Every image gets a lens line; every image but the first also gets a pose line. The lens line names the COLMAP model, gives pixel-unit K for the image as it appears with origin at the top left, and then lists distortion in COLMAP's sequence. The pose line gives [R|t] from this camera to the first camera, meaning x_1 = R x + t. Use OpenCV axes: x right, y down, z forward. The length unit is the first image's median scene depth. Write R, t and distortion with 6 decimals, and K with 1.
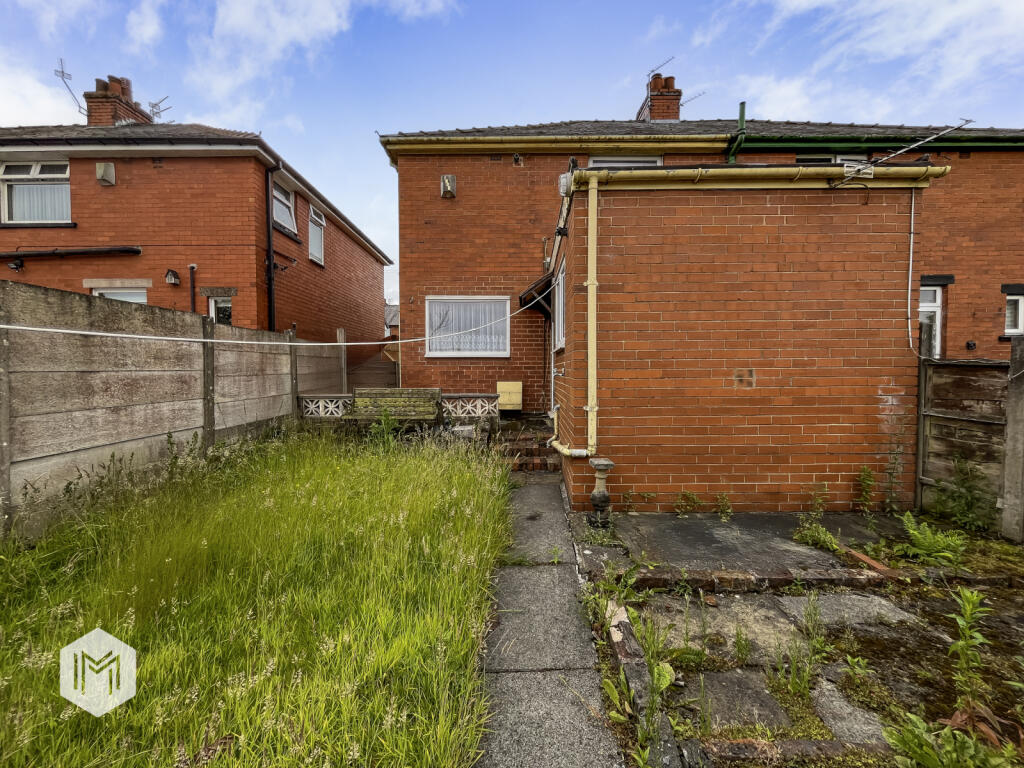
lens RADIAL K [[418.5, 0, 514.6], [0, 418.5, 382.7], [0, 0, 1]] dist [-0.009345, -0.000009]
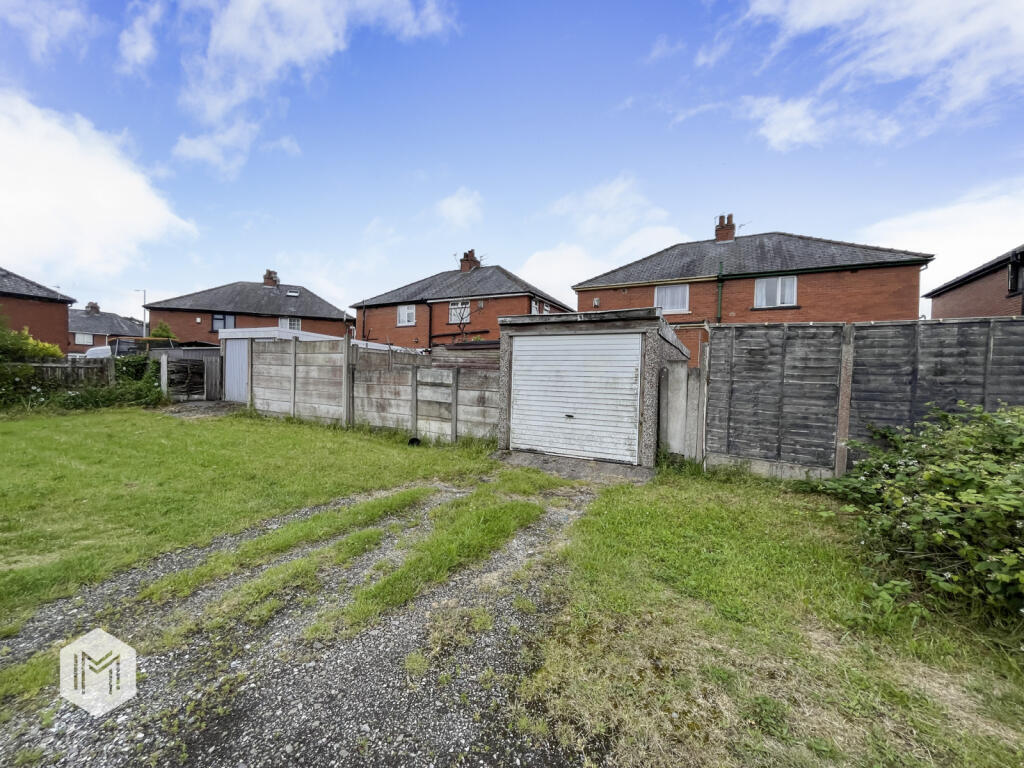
lens RADIAL K [[418.5, 0, 512.2], [0, 418.5, 384.2], [0, 0, 1]] dist [-0.009345, -0.000009]
pose [[0.884164, 0.033409, -0.465981, 0.488280], [-0.039544, 0.999212, -0.003393, 0.043771], [0.465501, 0.021426, 0.884788, -1.219957]]
